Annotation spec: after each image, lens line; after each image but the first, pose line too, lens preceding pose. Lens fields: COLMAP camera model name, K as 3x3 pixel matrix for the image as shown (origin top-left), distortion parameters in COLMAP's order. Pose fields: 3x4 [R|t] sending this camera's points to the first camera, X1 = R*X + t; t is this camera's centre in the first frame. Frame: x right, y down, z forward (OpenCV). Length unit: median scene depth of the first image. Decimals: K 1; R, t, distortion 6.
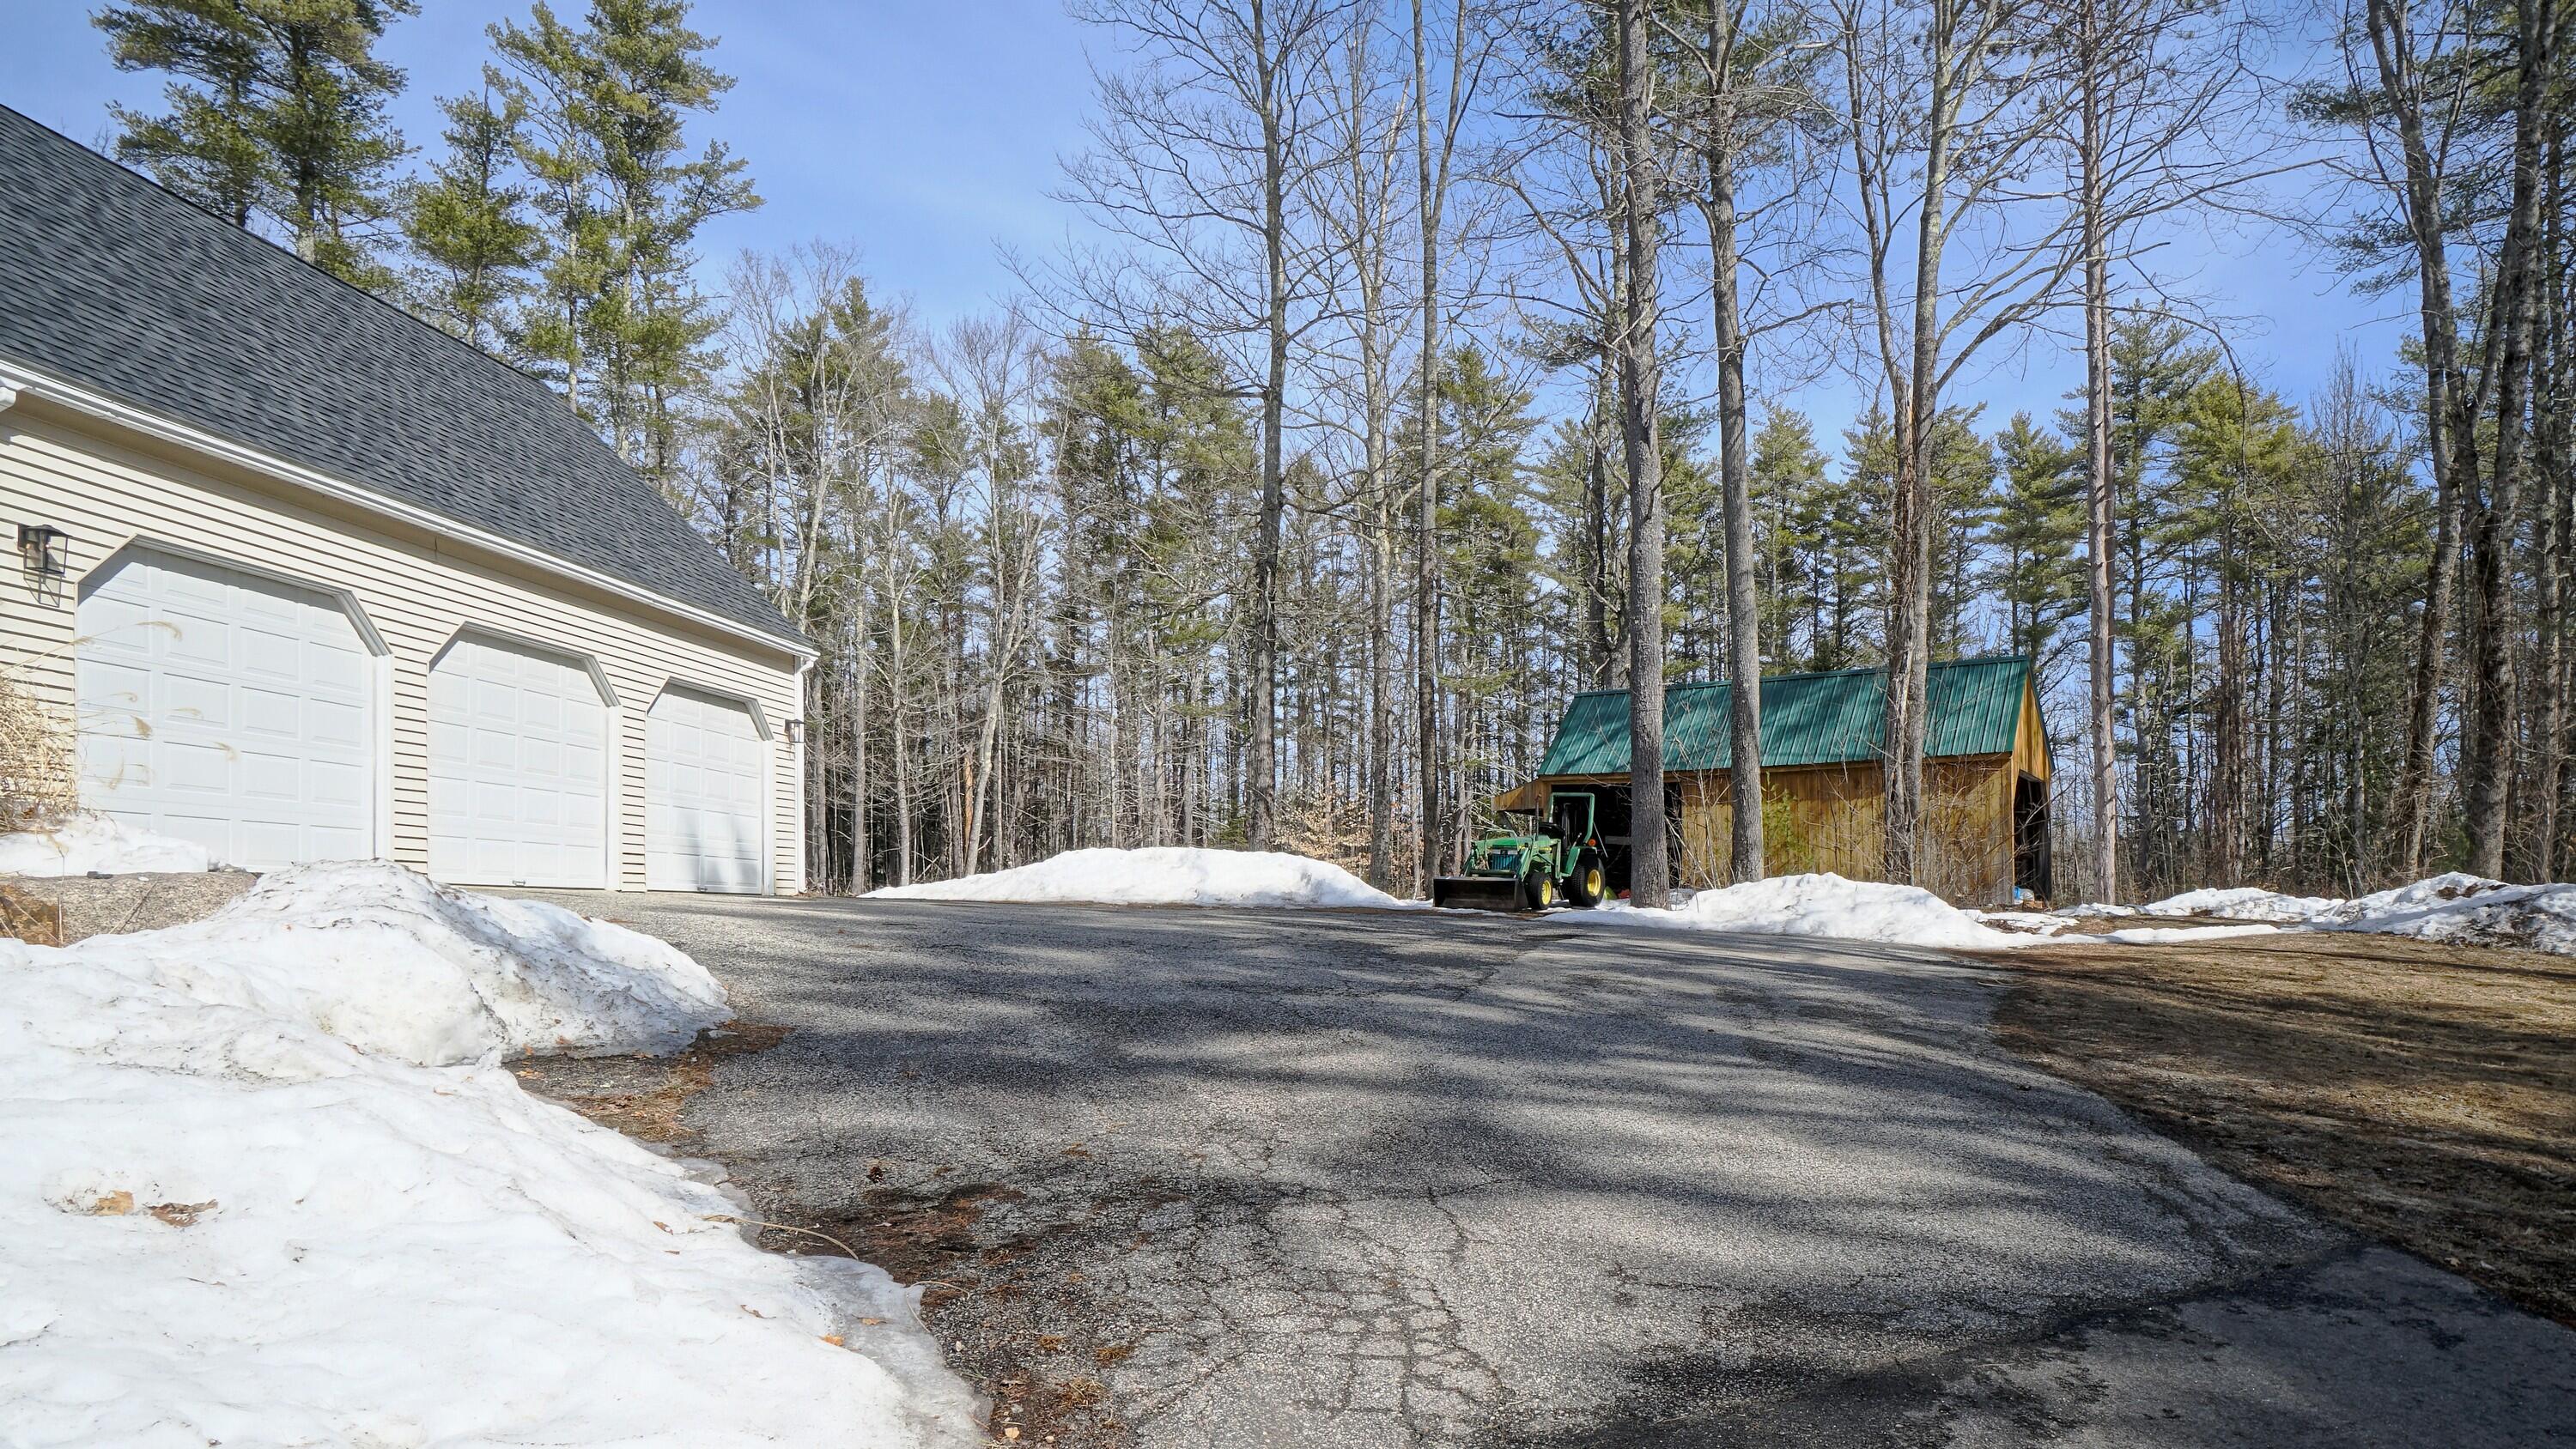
lens RADIAL K [[1804.6, 0, 1288.0], [0, 1804.6, 724.5], [0, 0, 1]] dist [-0.001539, -0.111673]
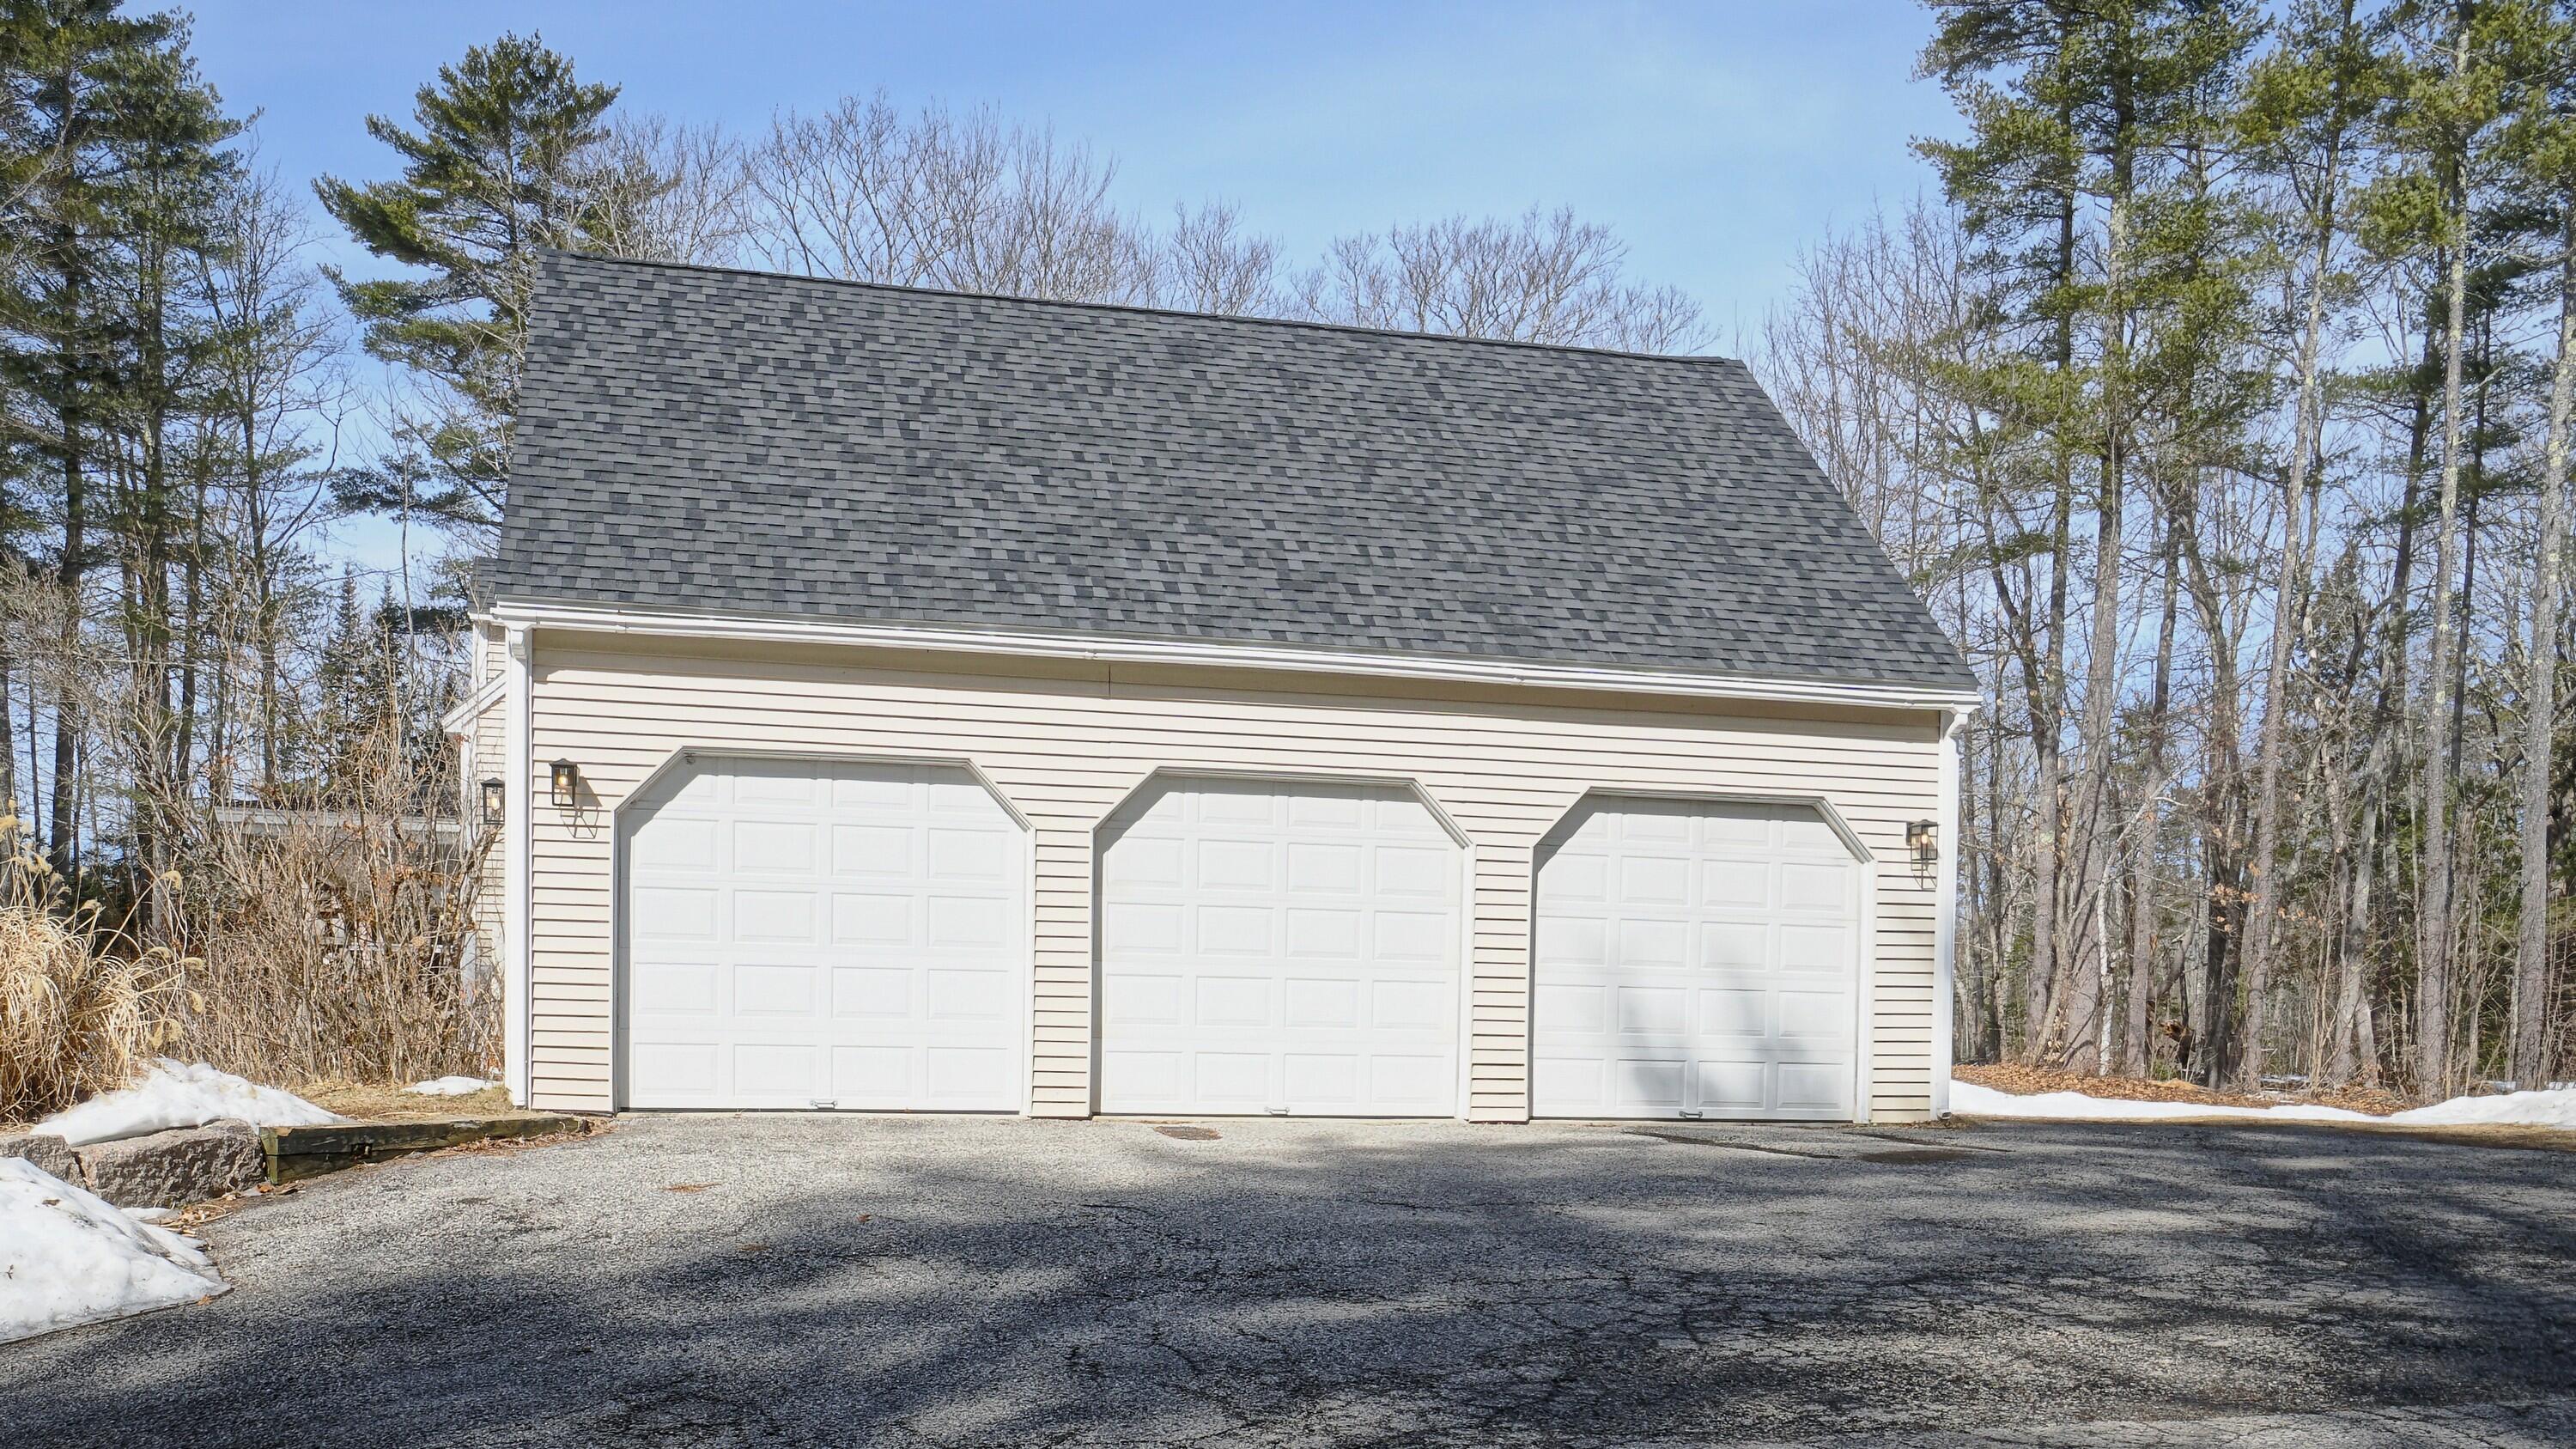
lens RADIAL K [[1501.2, 0, 1288.0], [0, 1501.2, 724.5], [0, 0, 1]] dist [0.000460, -0.000033]
pose [[0.303964, -0.271315, -0.913233, 0.159441], [0.093454, 0.962458, -0.254834, 0.112988], [0.948089, -0.007885, 0.317908, 1.095729]]
